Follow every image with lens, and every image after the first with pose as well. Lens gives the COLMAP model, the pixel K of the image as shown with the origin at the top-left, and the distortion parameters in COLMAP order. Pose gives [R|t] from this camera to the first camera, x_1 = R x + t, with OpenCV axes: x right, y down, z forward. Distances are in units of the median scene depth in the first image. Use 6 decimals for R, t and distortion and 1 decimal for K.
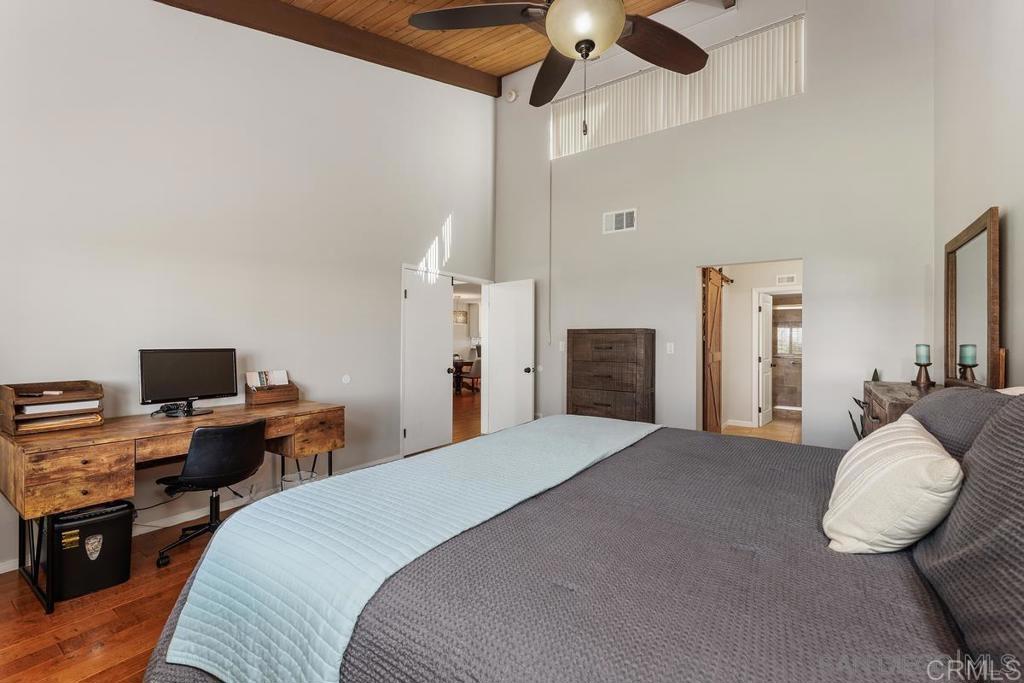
lens RADIAL K [[439.8, 0, 512.0], [0, 439.8, 341.5], [0, 0, 1]] dist [0.002666, 0.000000]
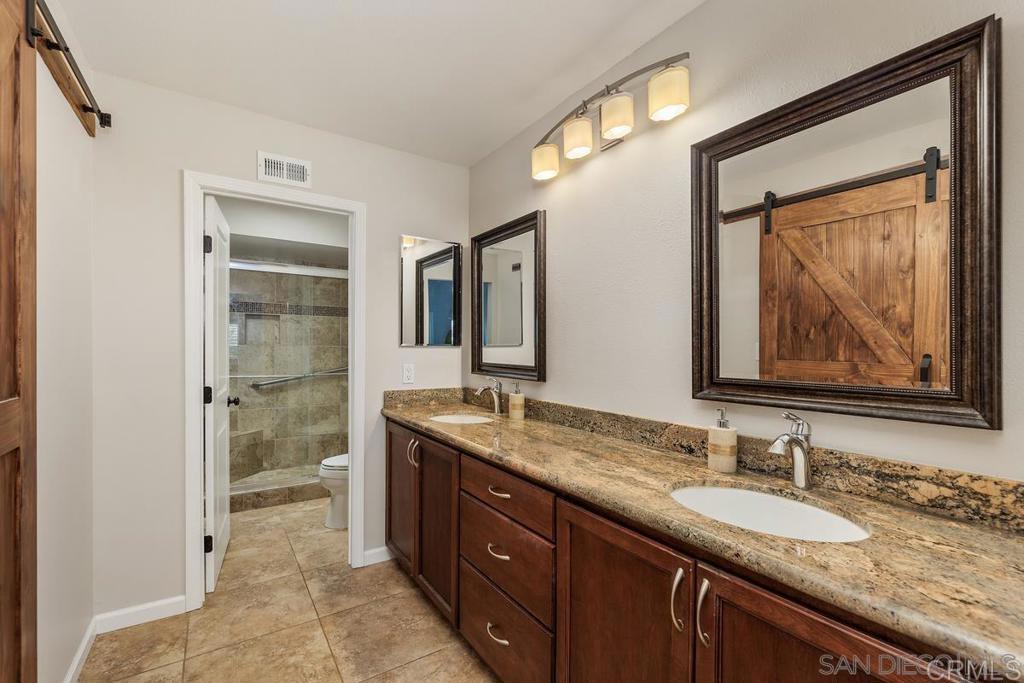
lens RADIAL K [[443.5, 0, 511.8], [0, 443.5, 353.0], [0, 0, 1]] dist [0.000342, -0.000044]
pose [[0.368414, -0.006718, 0.929638, 0.334105], [0.000071, 0.999974, 0.007198, 0.007173], [-0.929662, -0.002586, 0.368405, 0.660242]]
